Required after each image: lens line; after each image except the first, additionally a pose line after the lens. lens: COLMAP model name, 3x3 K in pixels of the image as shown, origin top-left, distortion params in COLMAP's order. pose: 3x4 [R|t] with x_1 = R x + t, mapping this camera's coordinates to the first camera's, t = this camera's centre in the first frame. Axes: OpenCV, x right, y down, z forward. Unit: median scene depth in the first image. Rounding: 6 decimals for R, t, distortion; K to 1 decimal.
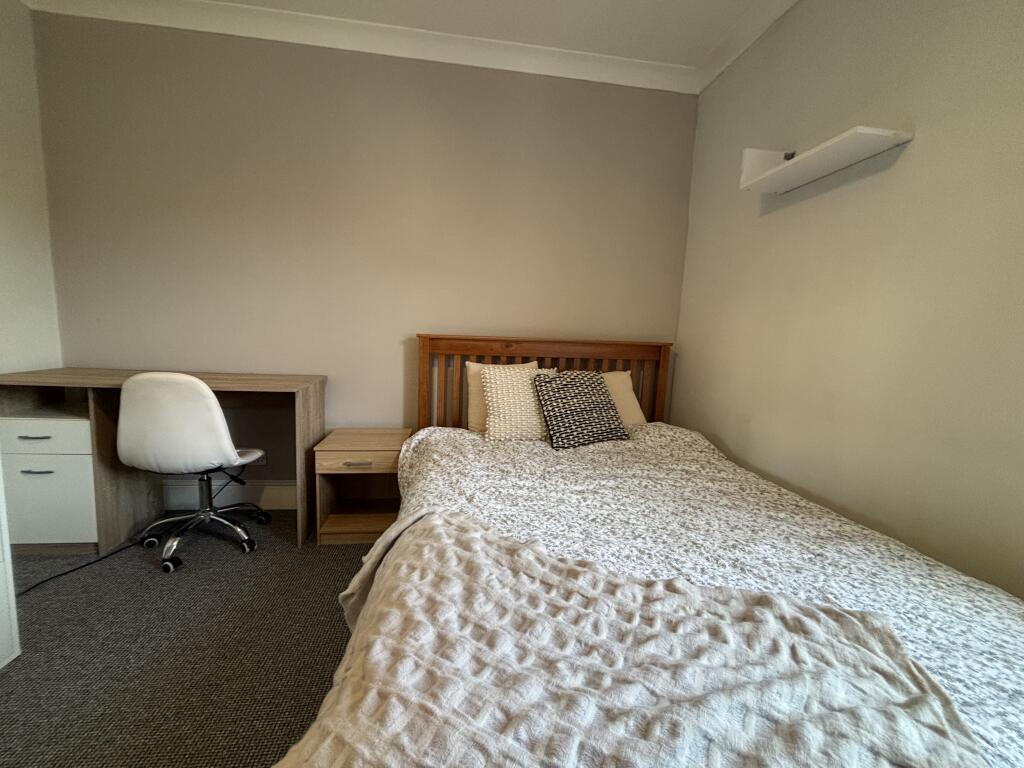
lens RADIAL K [[409.8, 0, 508.1], [0, 409.8, 381.8], [0, 0, 1]] dist [0.000611, -0.000523]
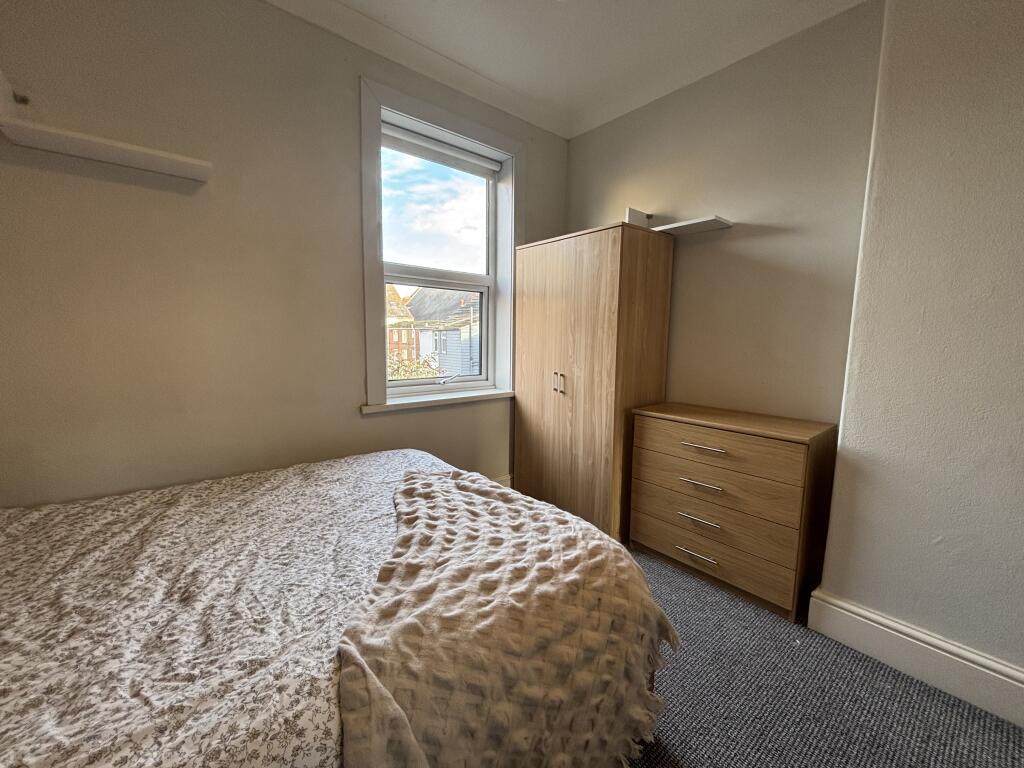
lens RADIAL K [[409.8, 0, 512.9], [0, 409.8, 381.5], [0, 0, 1]] dist [0.000611, -0.000523]
pose [[-0.517495, -0.148380, 0.842723, -0.590776], [0.059054, 0.976309, 0.208165, -0.161622], [-0.853646, 0.157490, -0.496473, 0.783056]]
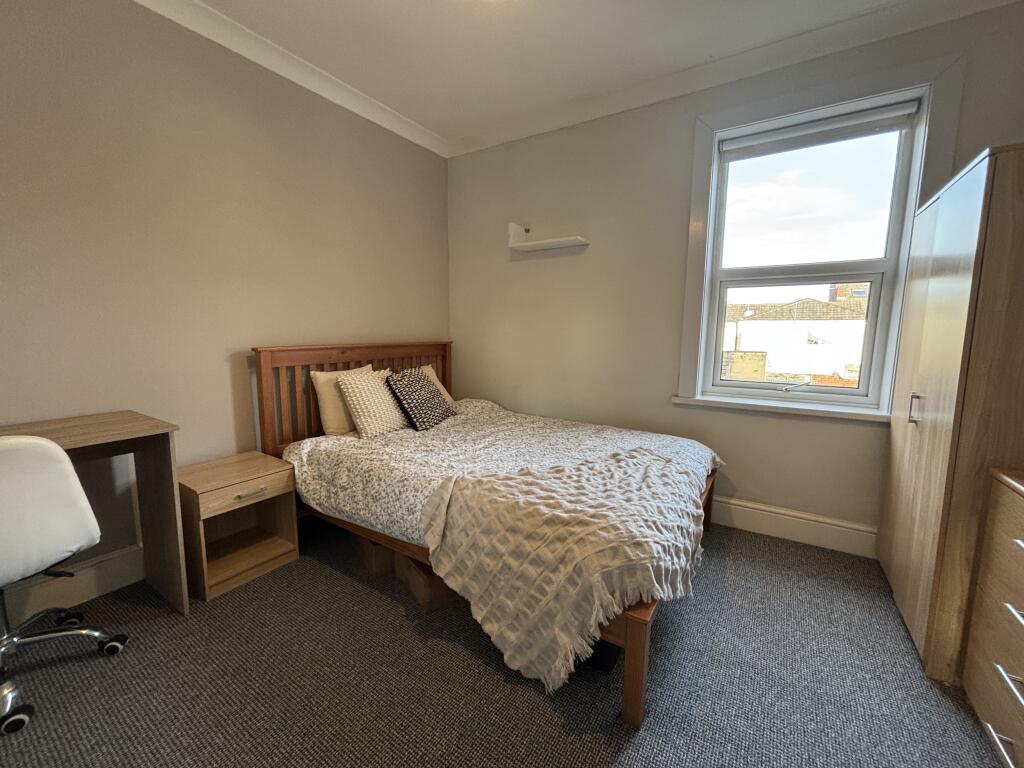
lens RADIAL K [[409.8, 0, 509.0], [0, 409.8, 383.5], [0, 0, 1]] dist [0.000611, -0.000523]
pose [[0.658047, -0.135109, 0.740756, -0.827421], [0.106715, 0.990574, 0.085875, -0.084387], [-0.745377, 0.022541, 0.666262, -0.080628]]
